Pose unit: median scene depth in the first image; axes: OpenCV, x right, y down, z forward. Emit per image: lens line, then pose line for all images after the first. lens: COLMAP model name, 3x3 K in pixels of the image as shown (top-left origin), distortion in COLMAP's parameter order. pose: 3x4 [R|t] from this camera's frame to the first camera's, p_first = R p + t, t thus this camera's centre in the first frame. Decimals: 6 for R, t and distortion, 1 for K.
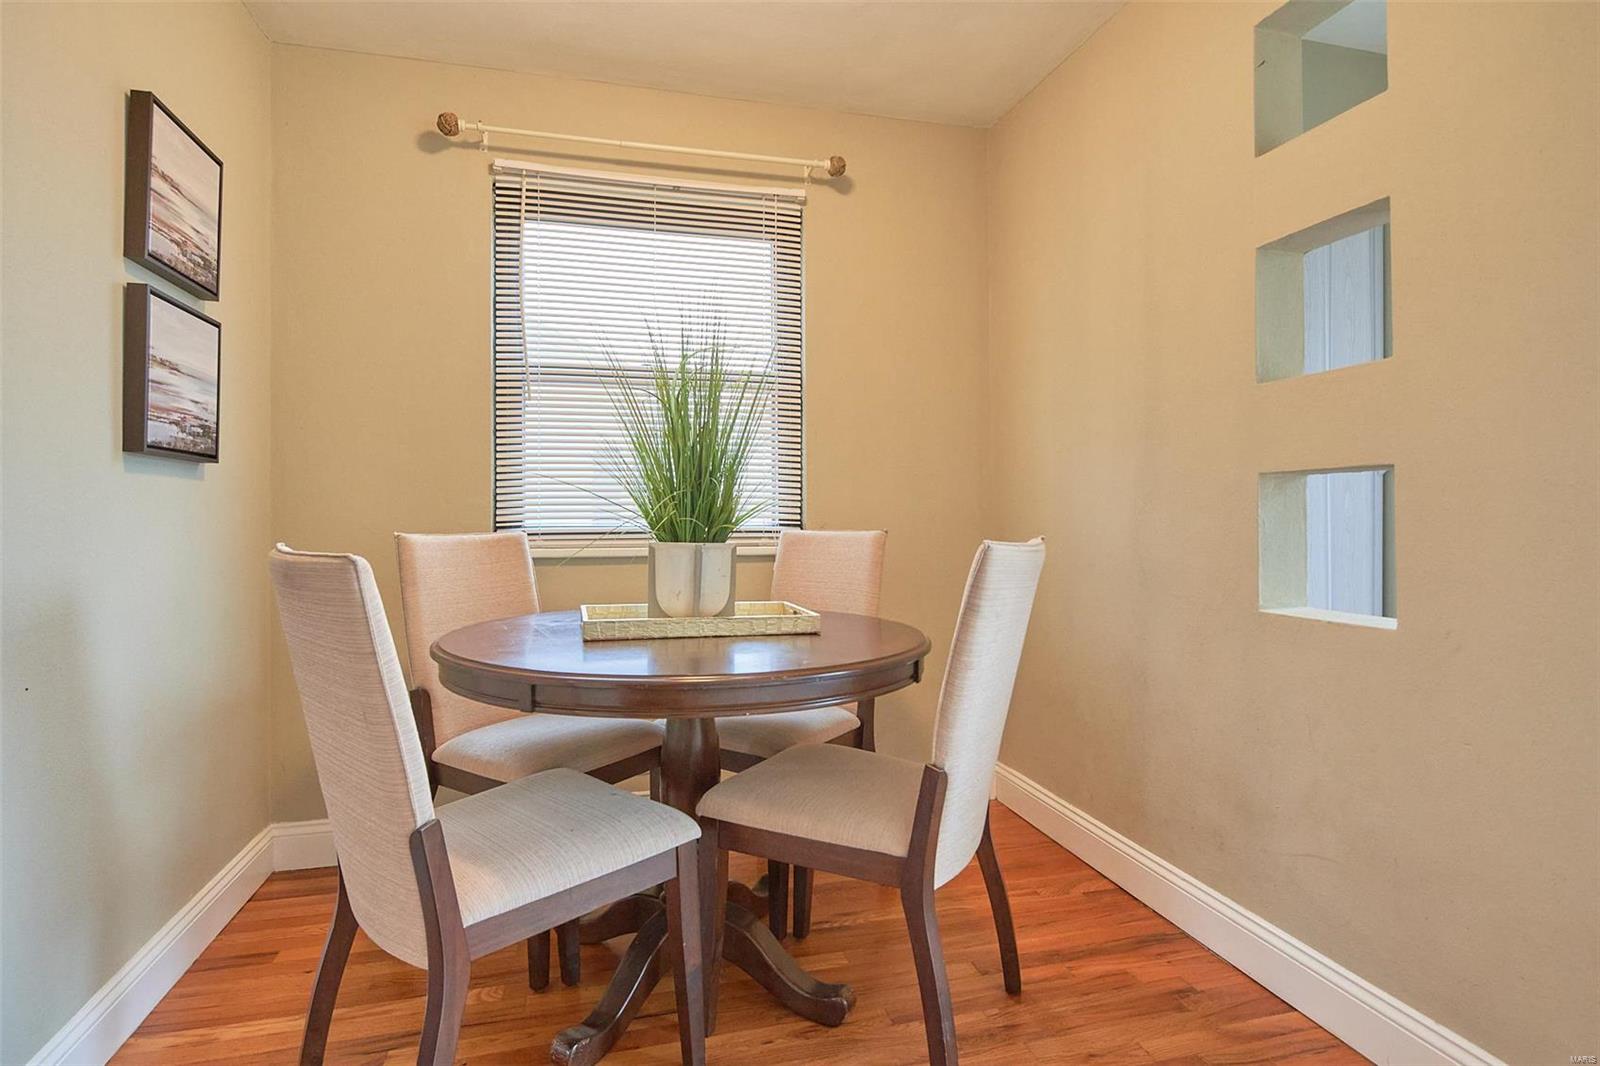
lens RADIAL K [[797.2, 0, 797.8], [0, 797.2, 509.6], [0, 0, 1]] dist [0.005201, -0.002671]
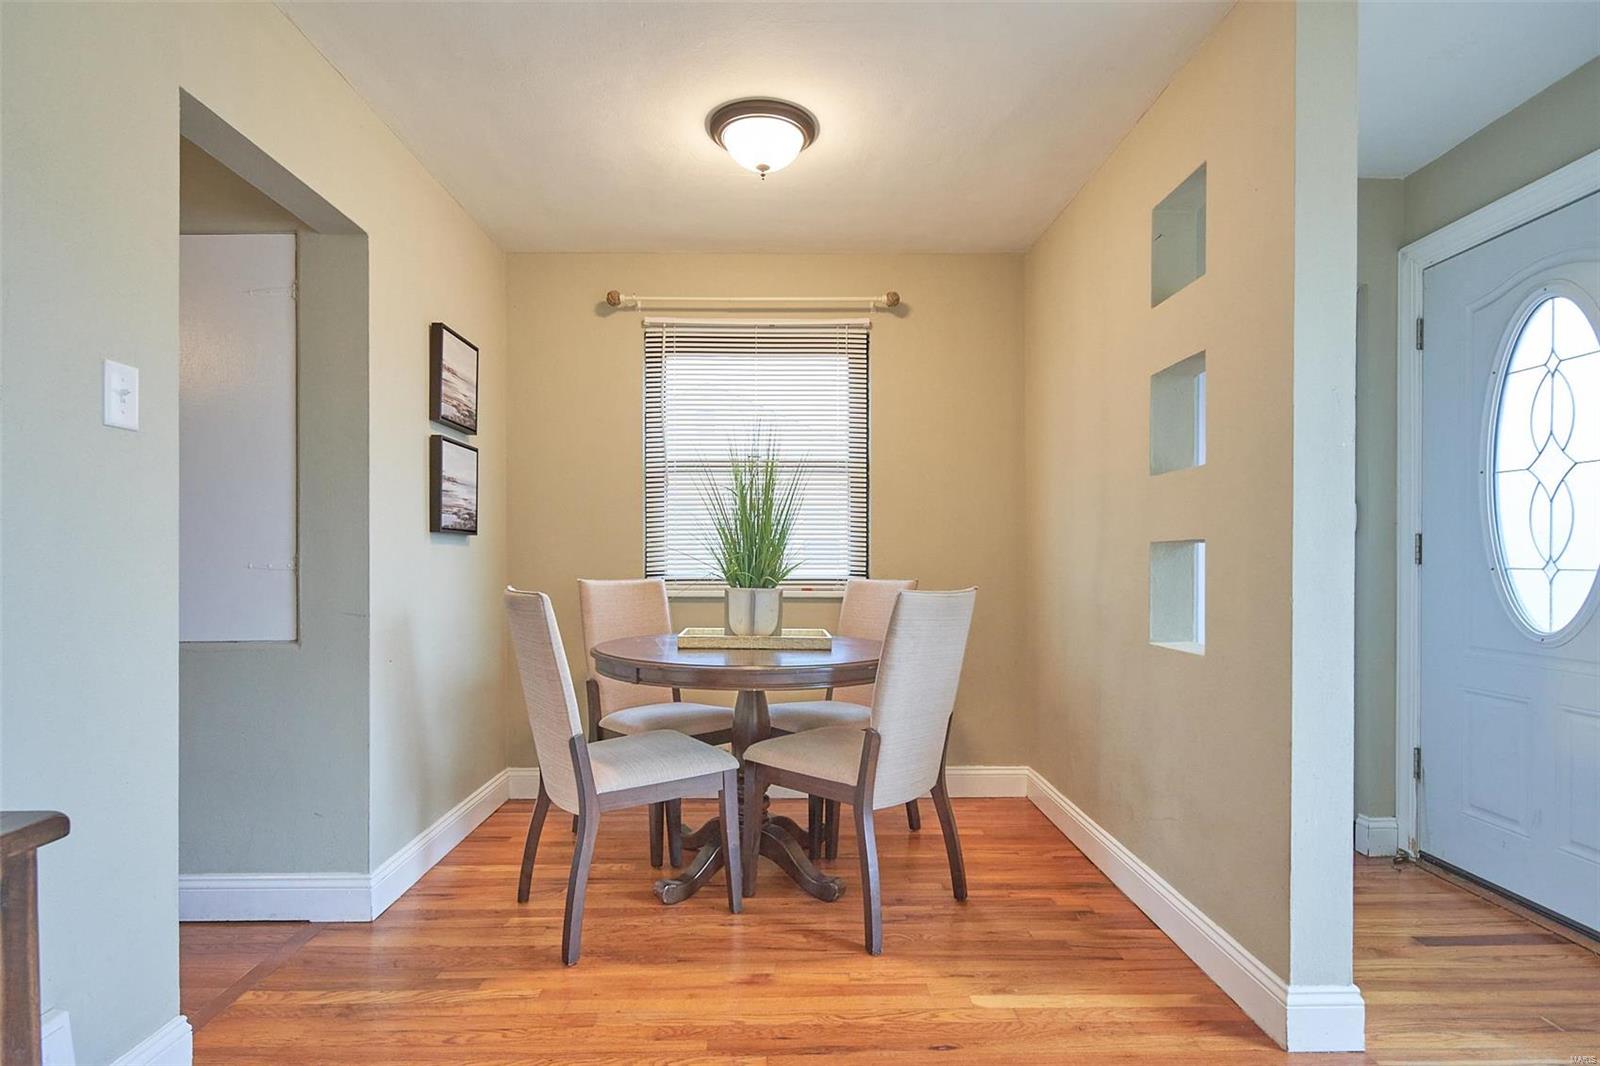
lens RADIAL K [[797.2, 0, 803.5], [0, 797.2, 566.8], [0, 0, 1]] dist [0.005201, -0.002671]
pose [[0.973286, 0.006018, -0.229517, 0.306033], [-0.002179, 0.999854, 0.016975, -0.024404], [0.229586, -0.016022, 0.973157, -0.445696]]
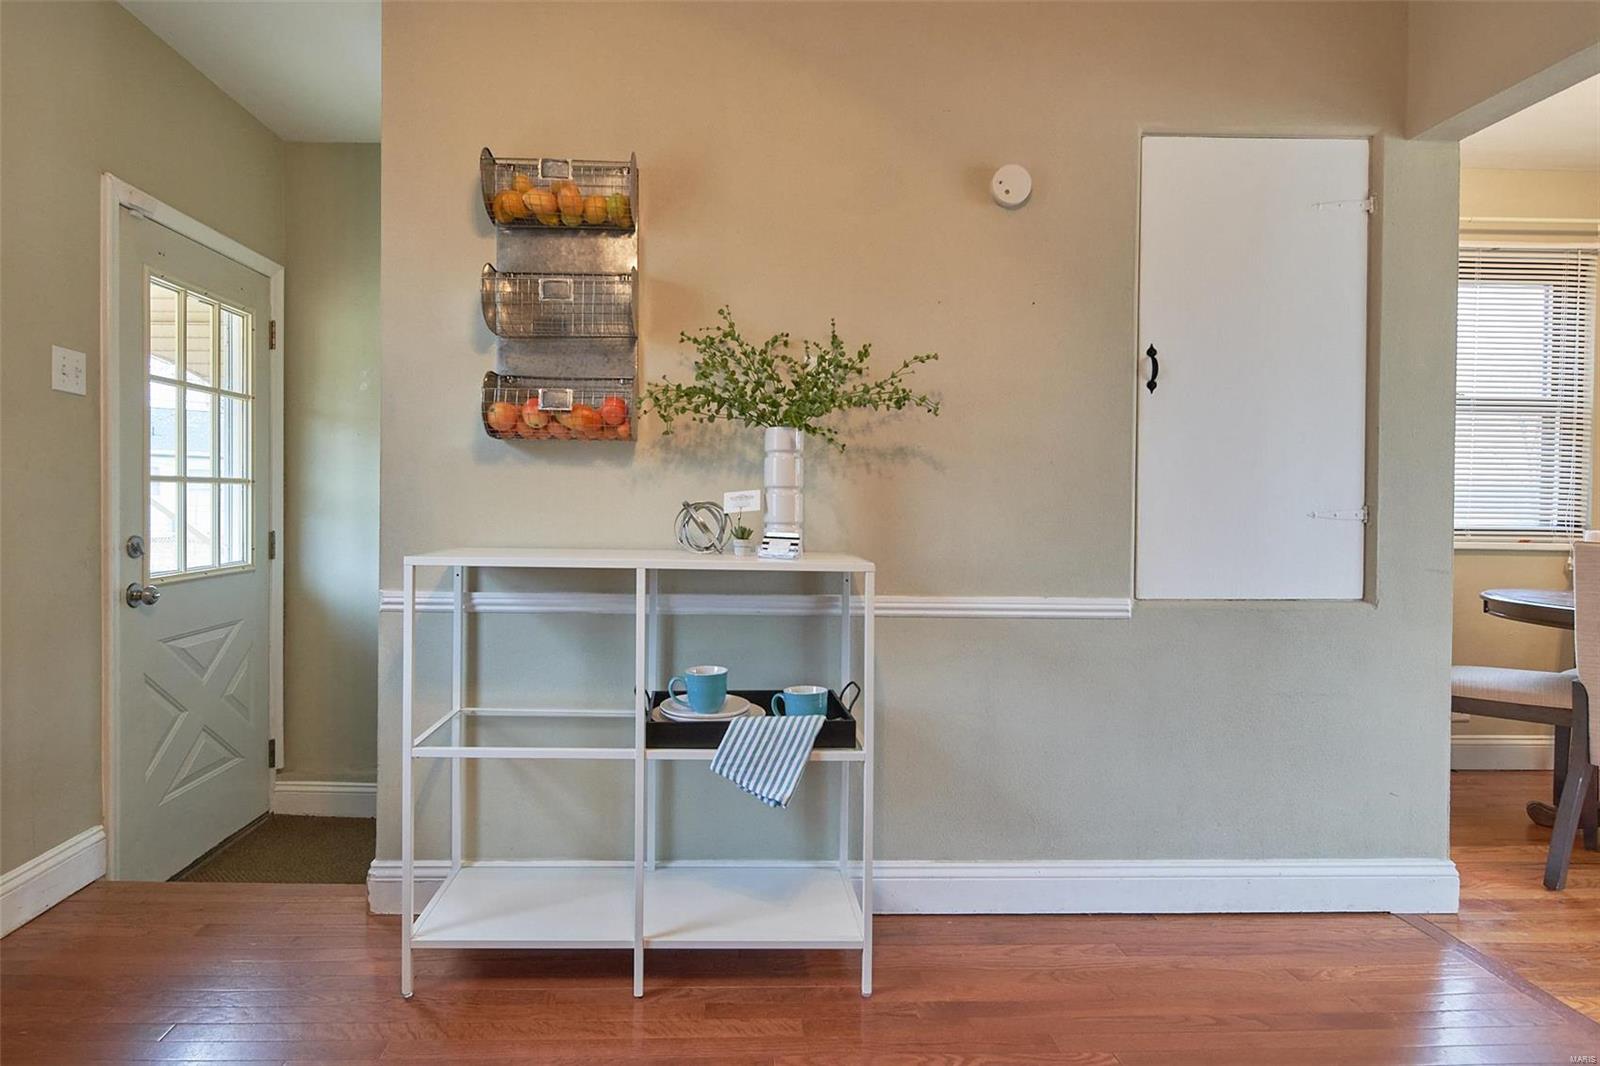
lens RADIAL K [[855.4, 0, 746.0], [0, 855.4, 515.9], [0, 0, 1]] dist [-0.000705, 0.000243]
pose [[0.976021, 0.020112, -0.216747, -1.410641], [-0.014067, 0.999469, 0.029396, -0.024522], [0.217223, -0.025643, 0.975785, -0.772175]]
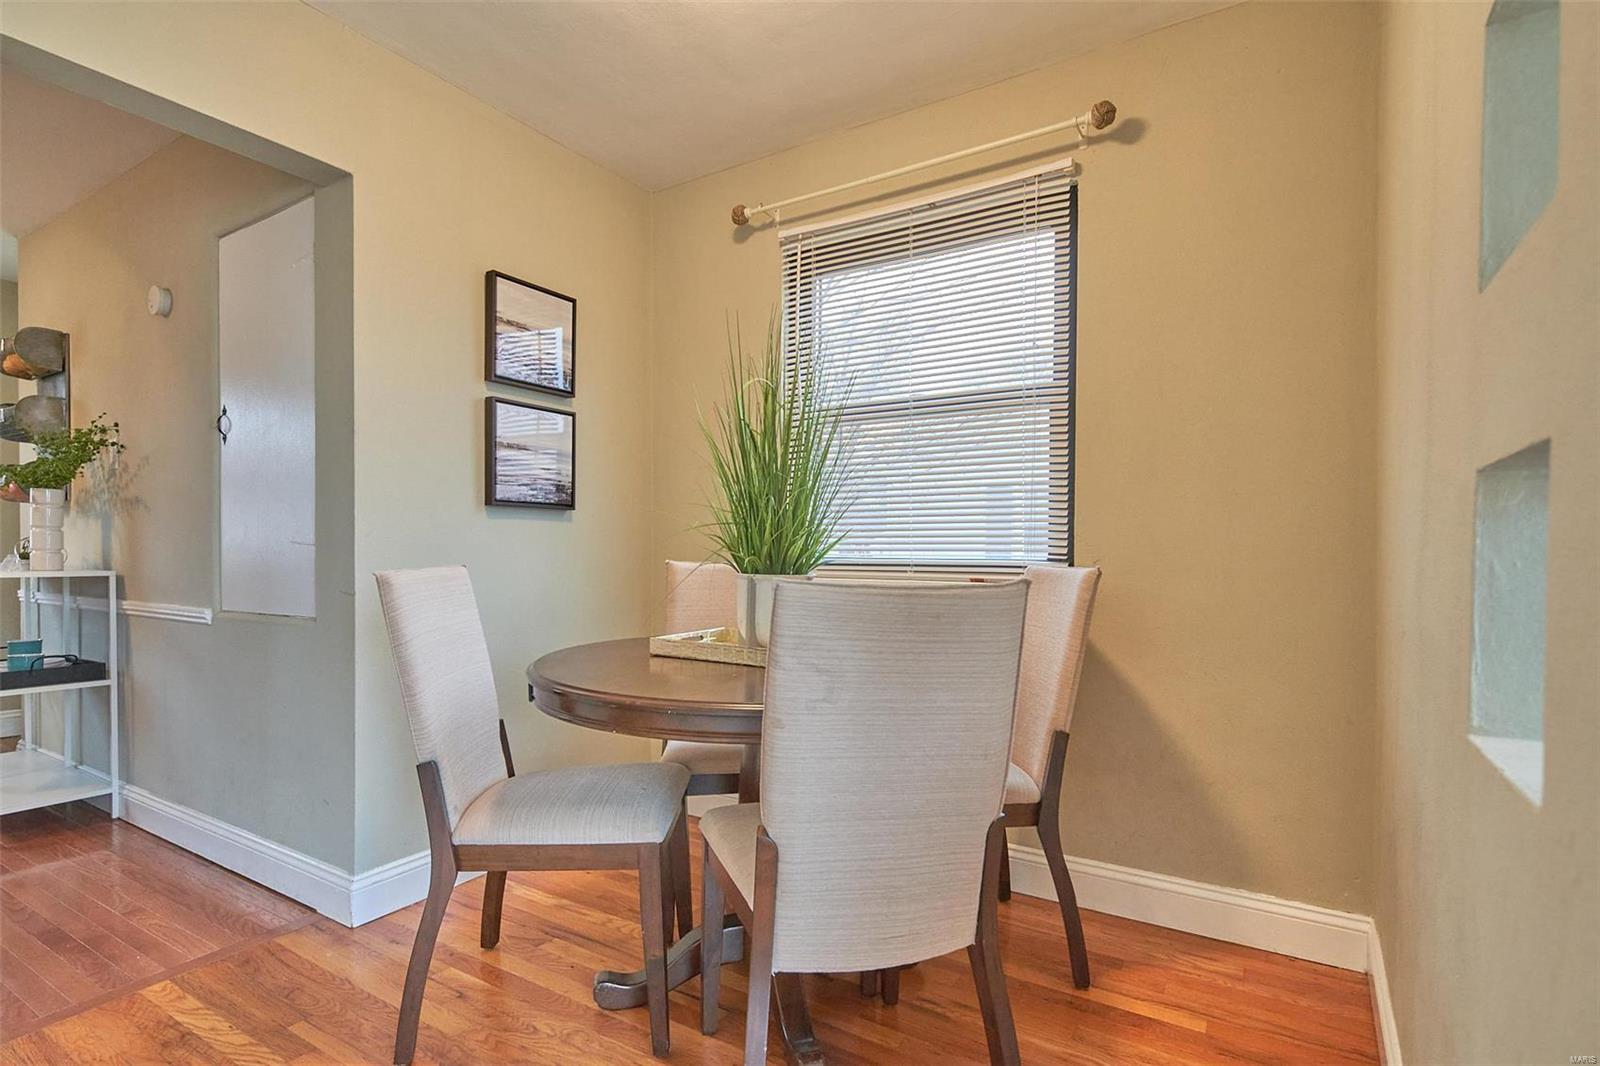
lens RADIAL K [[797.2, 0, 801.2], [0, 797.2, 567.6], [0, 0, 1]] dist [0.005201, -0.002671]
pose [[0.687297, 0.022008, -0.726043, 0.636633], [-0.000726, 0.999561, 0.029611, 0.003012], [0.726376, -0.019824, 0.687012, 0.319940]]
